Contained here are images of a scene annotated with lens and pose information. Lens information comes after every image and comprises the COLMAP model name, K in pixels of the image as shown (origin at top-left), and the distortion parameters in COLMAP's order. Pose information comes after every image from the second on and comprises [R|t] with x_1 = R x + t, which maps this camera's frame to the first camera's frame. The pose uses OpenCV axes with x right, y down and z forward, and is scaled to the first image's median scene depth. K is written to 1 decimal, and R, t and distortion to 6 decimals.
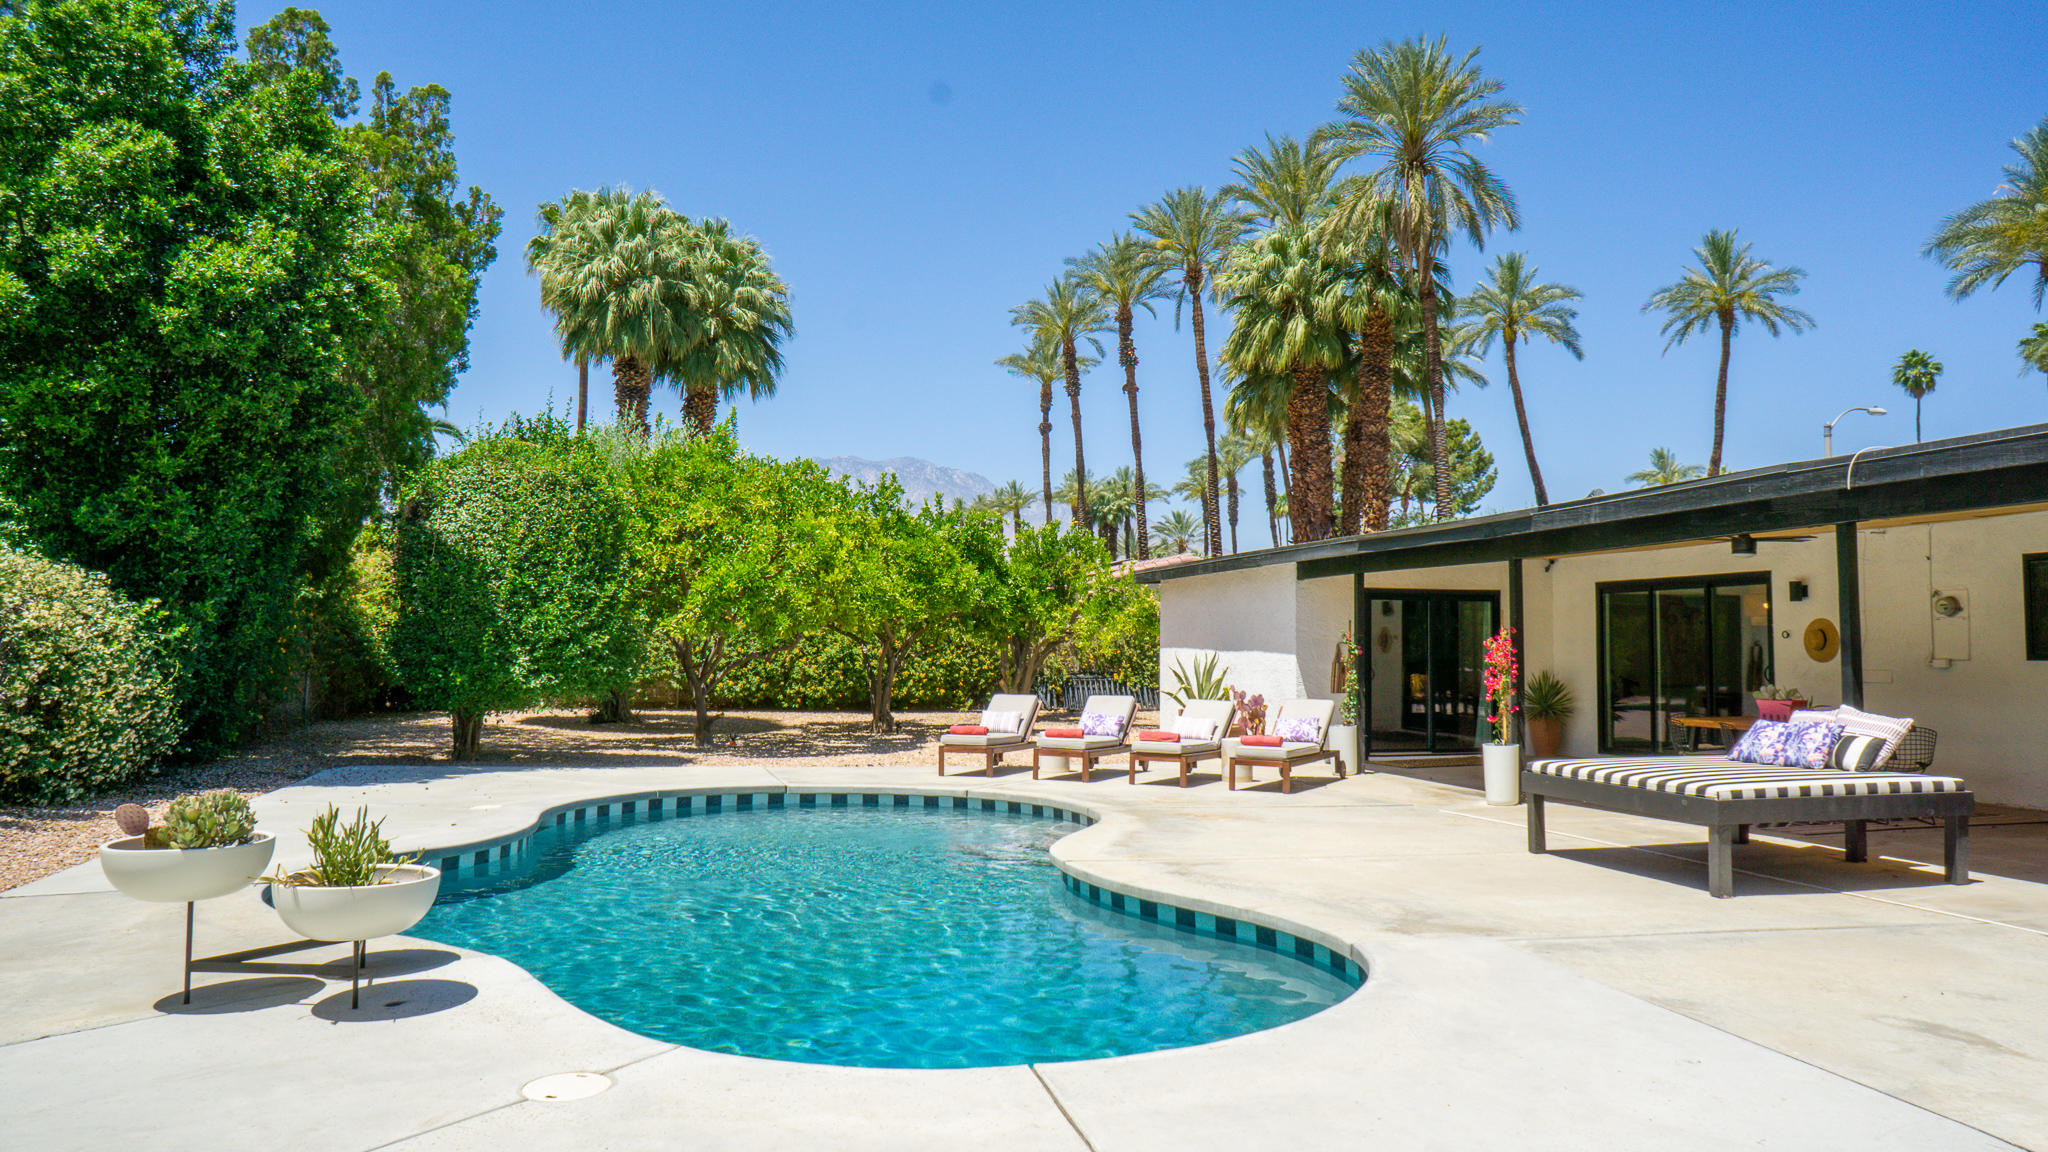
lens RADIAL K [[1385.0, 0, 1024.0], [0, 1385.0, 576.0], [0, 0, 1]] dist [-0.062074, 0.097054]
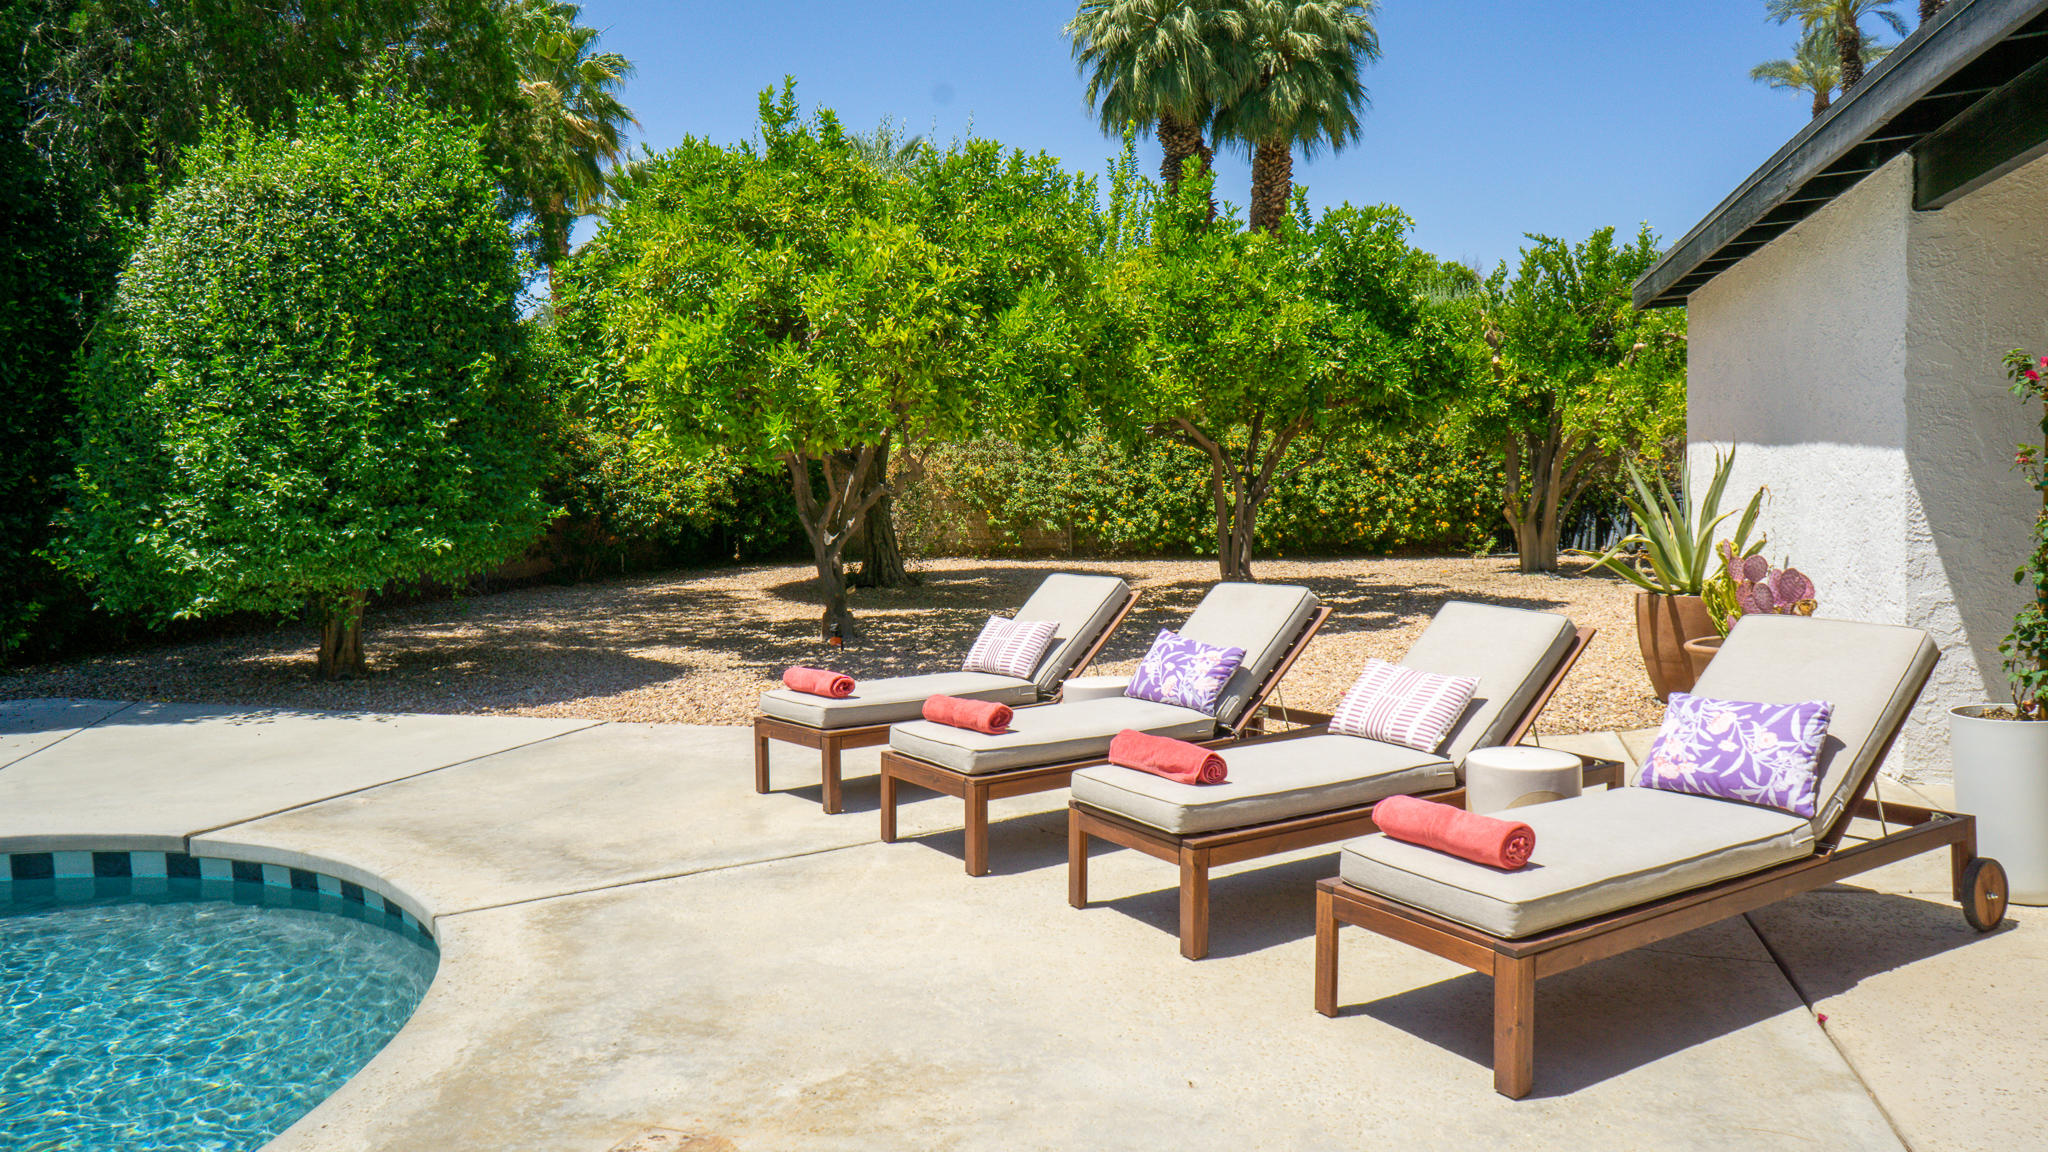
lens RADIAL K [[1385.0, 0, 1024.0], [0, 1385.0, 576.0], [0, 0, 1]] dist [-0.062074, 0.097054]
pose [[0.853791, 0.001447, -0.520615, 0.111553], [0.067495, 0.991249, 0.113444, 0.021604], [0.516223, -0.131997, 0.846221, 0.368869]]
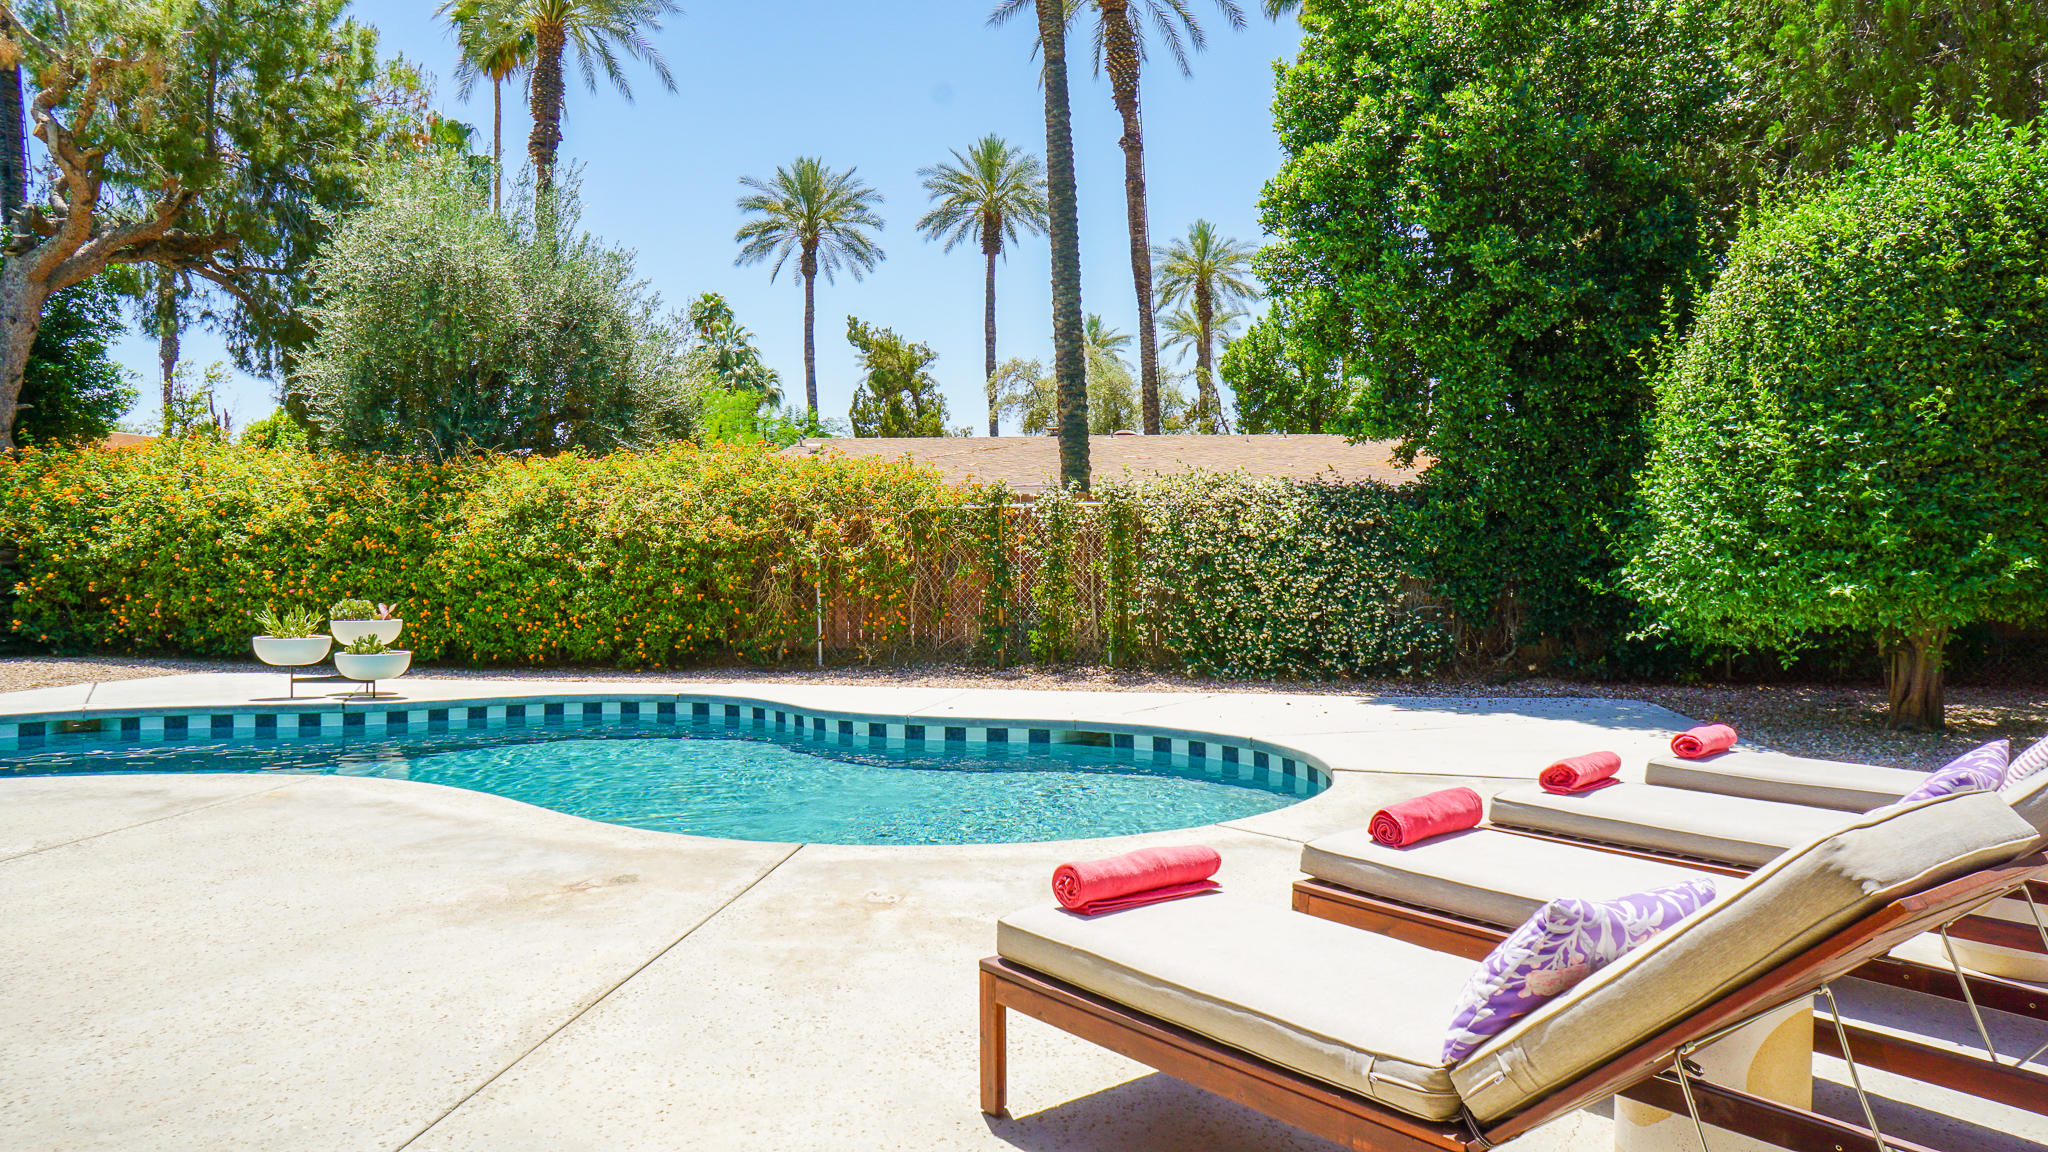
lens RADIAL K [[1403.2, 0, 1024.0], [0, 1403.2, 576.0], [0, 0, 1]] dist [-0.068199, 0.091597]
pose [[-0.424357, -0.007685, -0.905462, 0.190915], [0.043924, 0.998612, -0.029062, 0.039097], [0.904429, -0.052104, -0.423431, 0.534470]]
